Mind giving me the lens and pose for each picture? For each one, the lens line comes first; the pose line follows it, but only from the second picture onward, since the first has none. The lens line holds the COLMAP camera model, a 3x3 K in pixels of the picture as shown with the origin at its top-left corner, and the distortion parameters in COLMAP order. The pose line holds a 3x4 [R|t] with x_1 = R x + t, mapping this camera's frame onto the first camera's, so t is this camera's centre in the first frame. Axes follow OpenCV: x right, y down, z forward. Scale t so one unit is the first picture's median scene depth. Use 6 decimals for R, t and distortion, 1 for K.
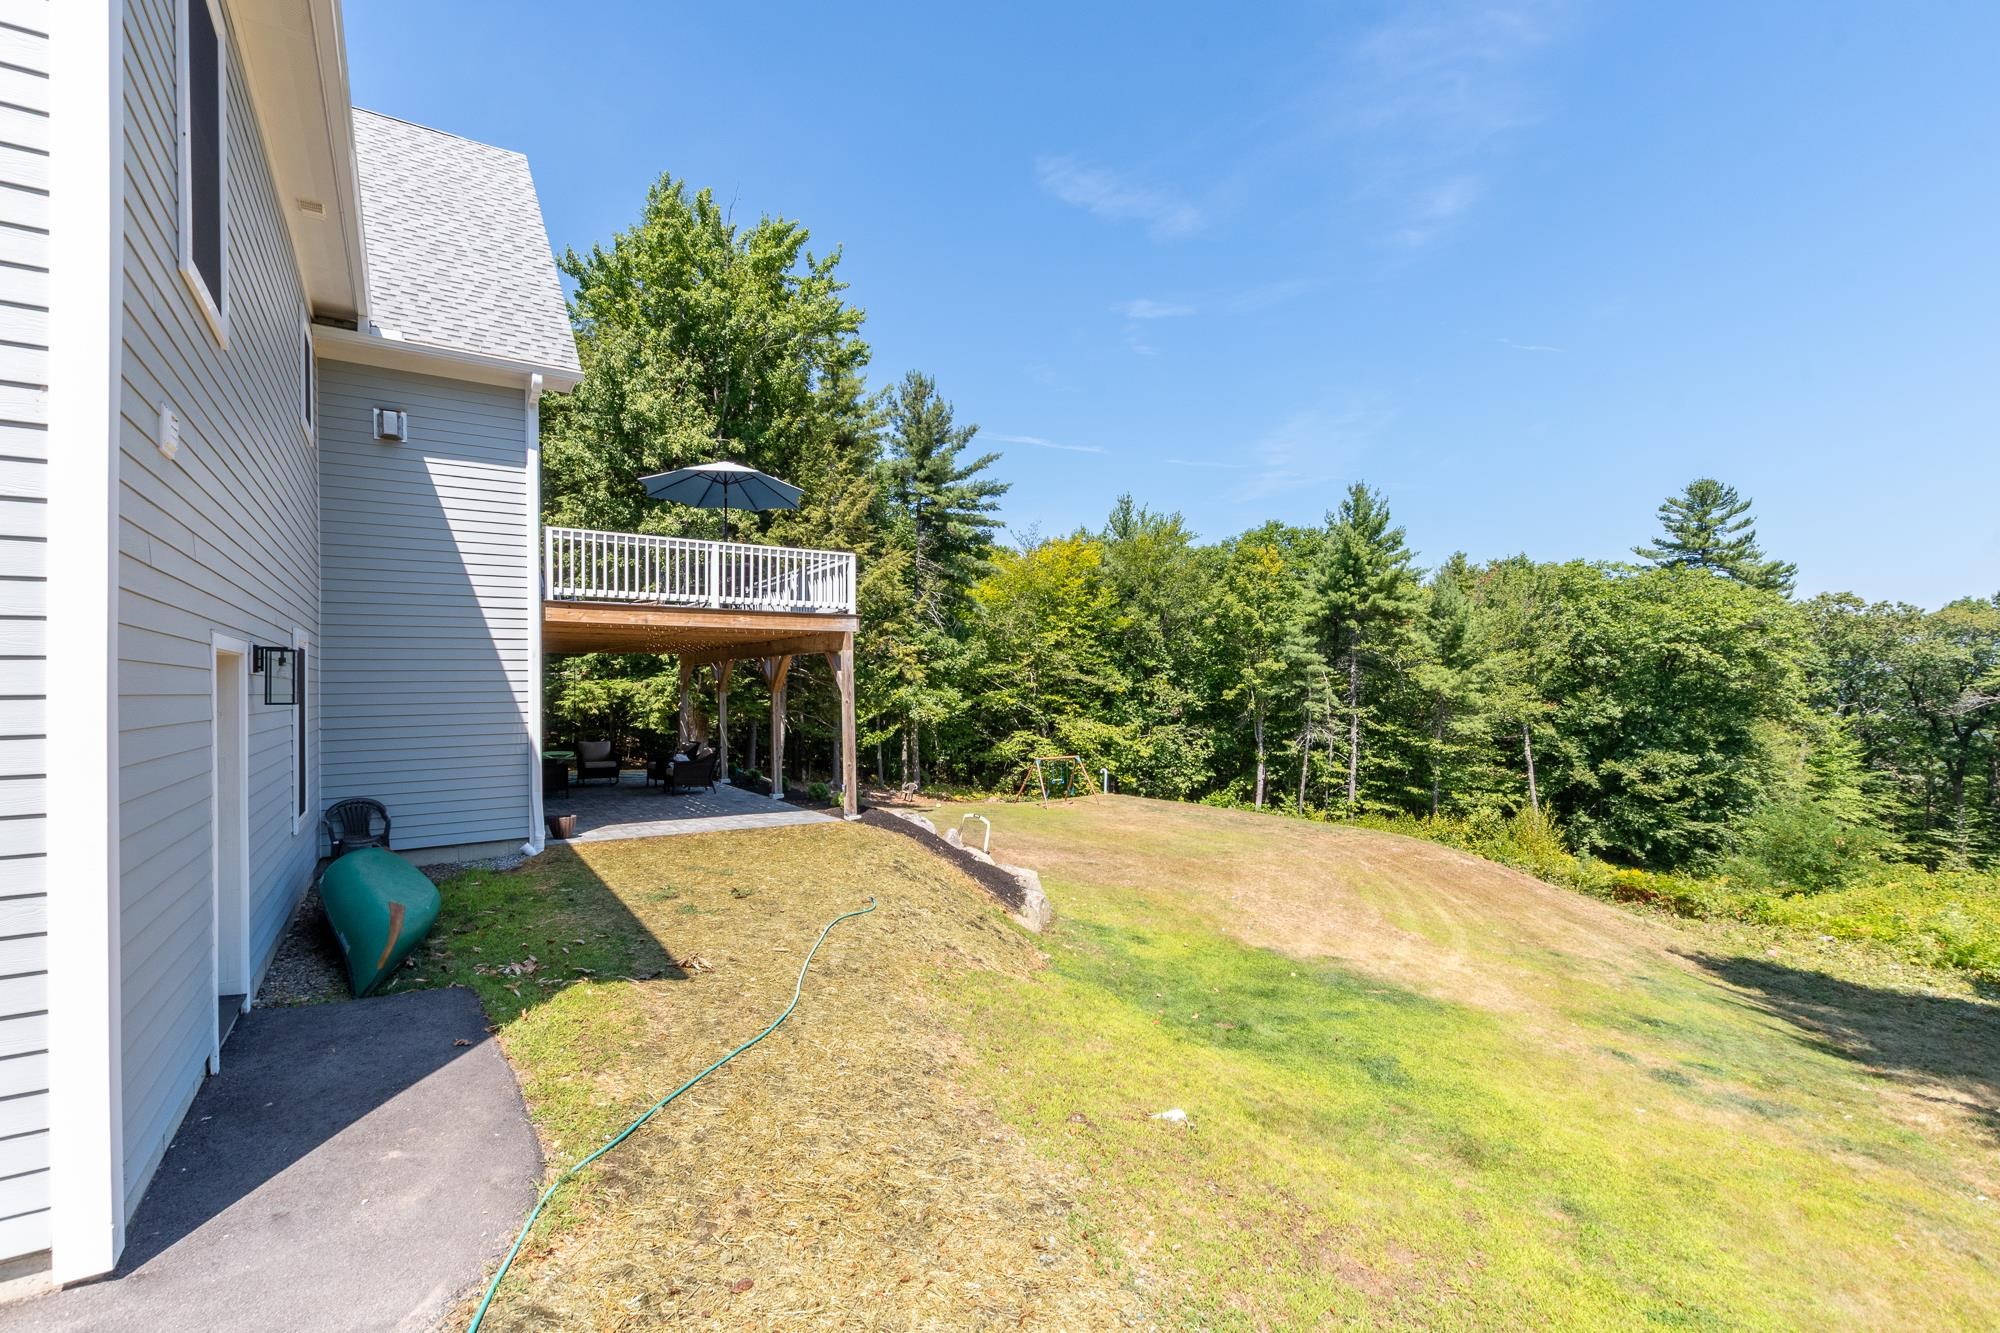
lens RADIAL K [[870.6, 0, 995.2], [0, 870.6, 675.5], [0, 0, 1]] dist [0.000706, -0.003987]
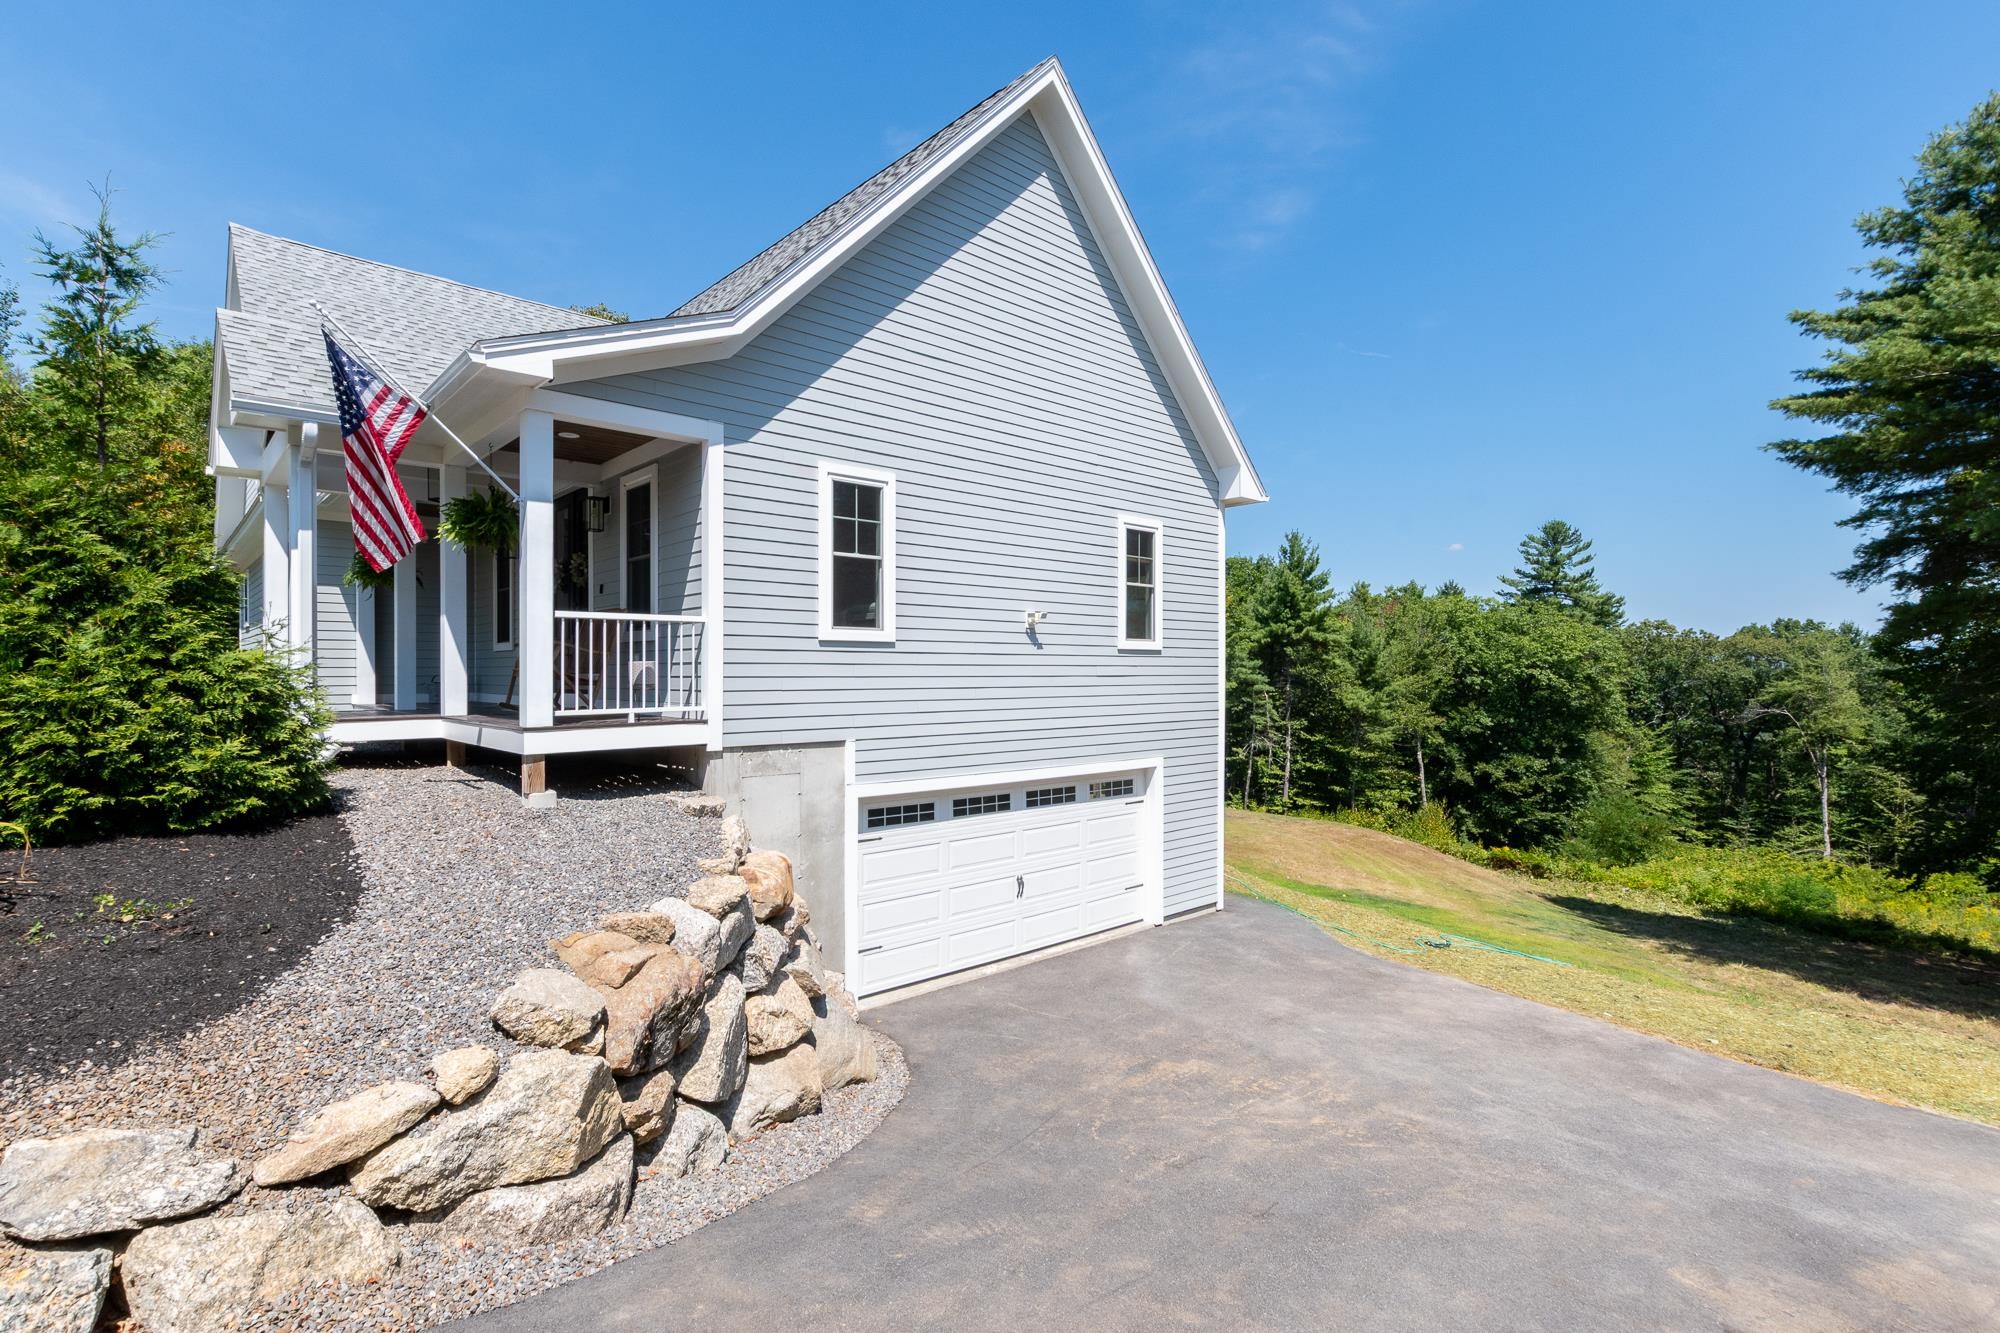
lens RADIAL K [[940.4, 0, 1000.0], [0, 940.4, 666.5], [0, 0, 1]] dist [-0.000296, 0.000087]
pose [[0.988447, 0.013375, 0.150976, -0.173837], [-0.013777, 0.999904, 0.001619, -0.032911], [-0.150939, -0.003681, 0.988536, -0.214476]]
